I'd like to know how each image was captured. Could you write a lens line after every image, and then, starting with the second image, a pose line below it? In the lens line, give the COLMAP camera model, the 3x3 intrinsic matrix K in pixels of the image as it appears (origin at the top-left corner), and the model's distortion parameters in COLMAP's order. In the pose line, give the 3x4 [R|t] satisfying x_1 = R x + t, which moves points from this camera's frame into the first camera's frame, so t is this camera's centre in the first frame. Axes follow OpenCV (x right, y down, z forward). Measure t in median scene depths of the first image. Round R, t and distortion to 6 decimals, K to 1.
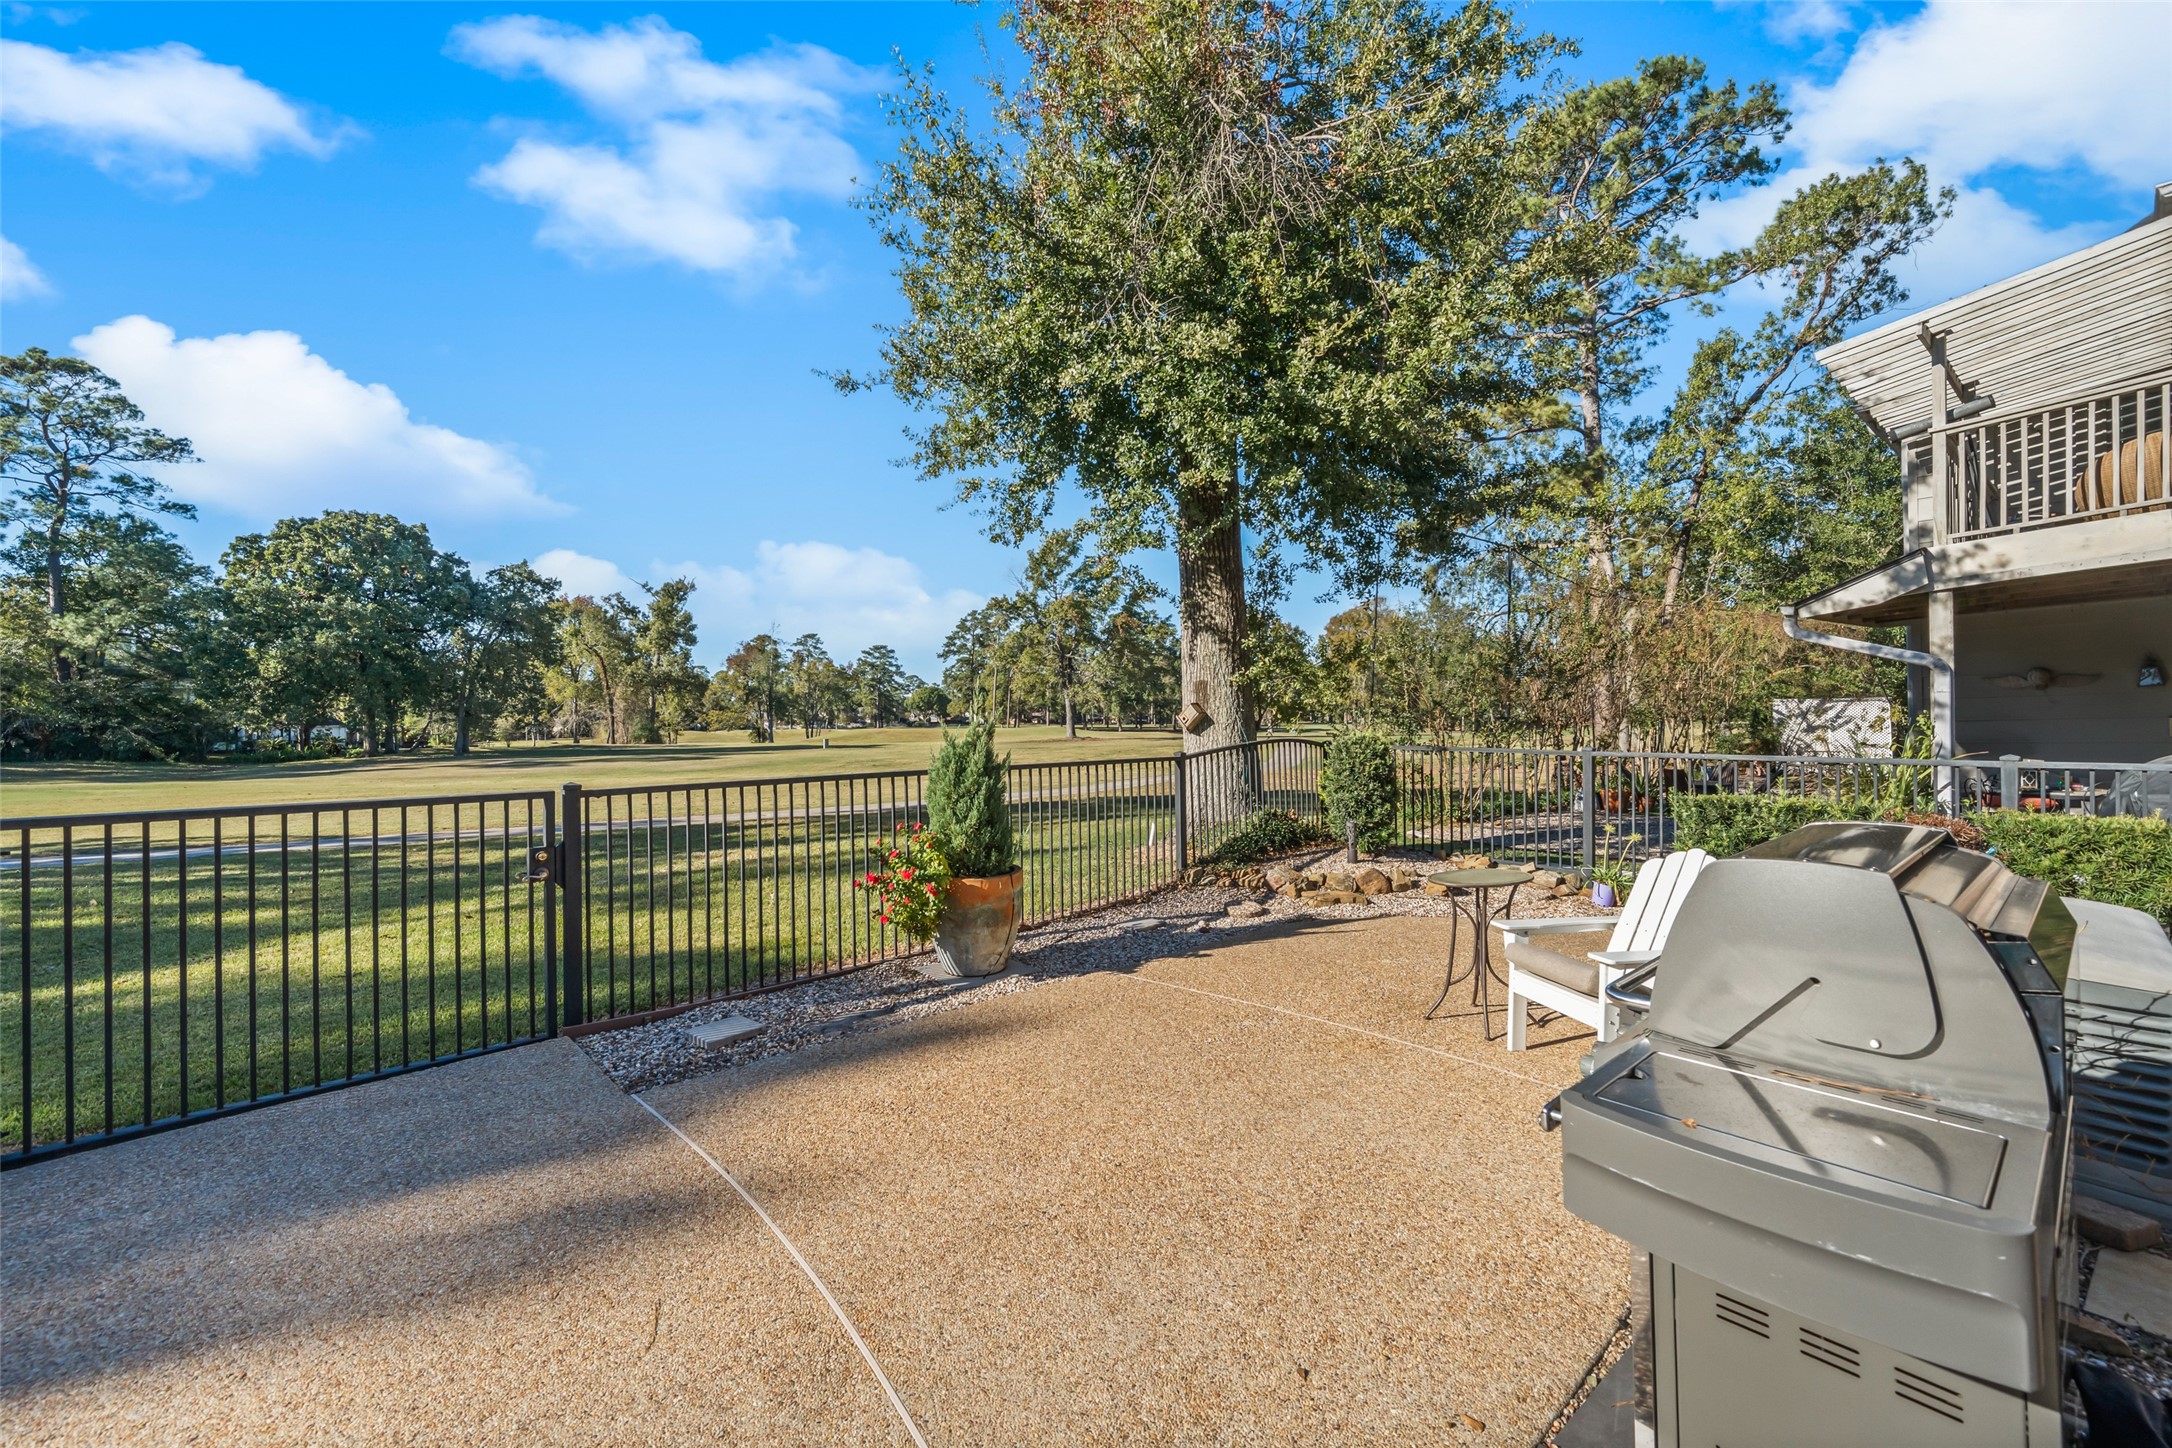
lens RADIAL K [[852.2, 0, 1089.0], [0, 852.2, 714.6], [0, 0, 1]] dist [-0.000420, -0.000136]
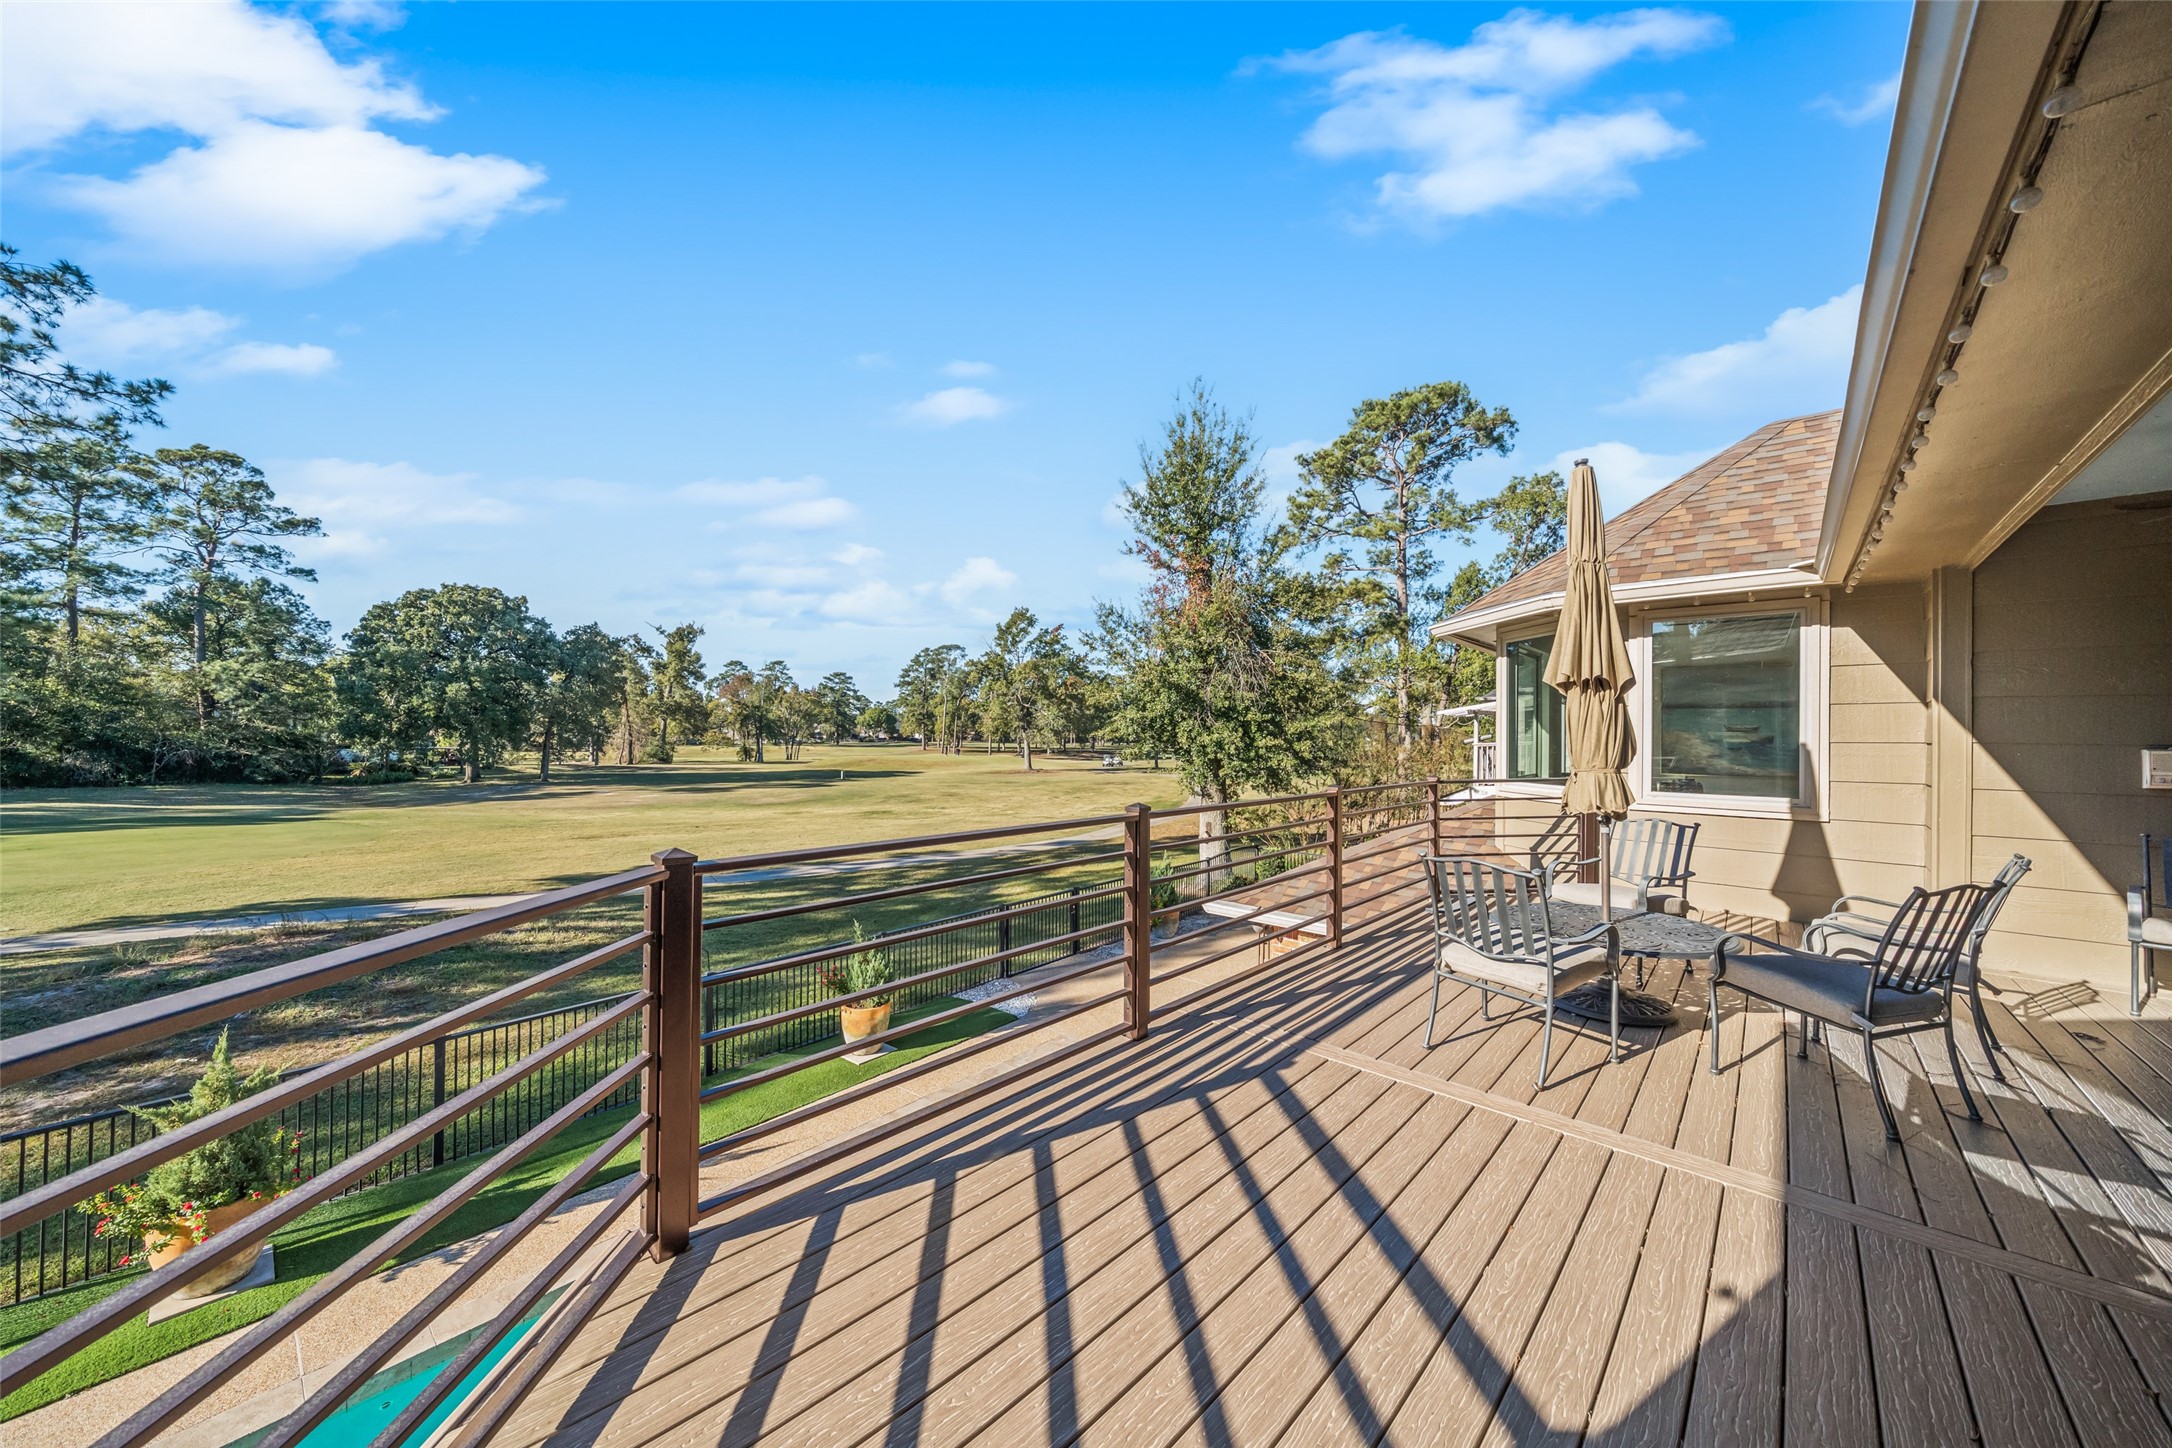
lens RADIAL K [[750.3, 0, 1078.2], [0, 750.3, 725.4], [0, 0, 1]] dist [-0.001618, -0.000106]
pose [[0.995160, 0.022443, 0.095671, -0.062285], [-0.022141, 0.999746, -0.004211, -0.041395], [-0.095741, 0.002072, 0.995404, -0.152702]]
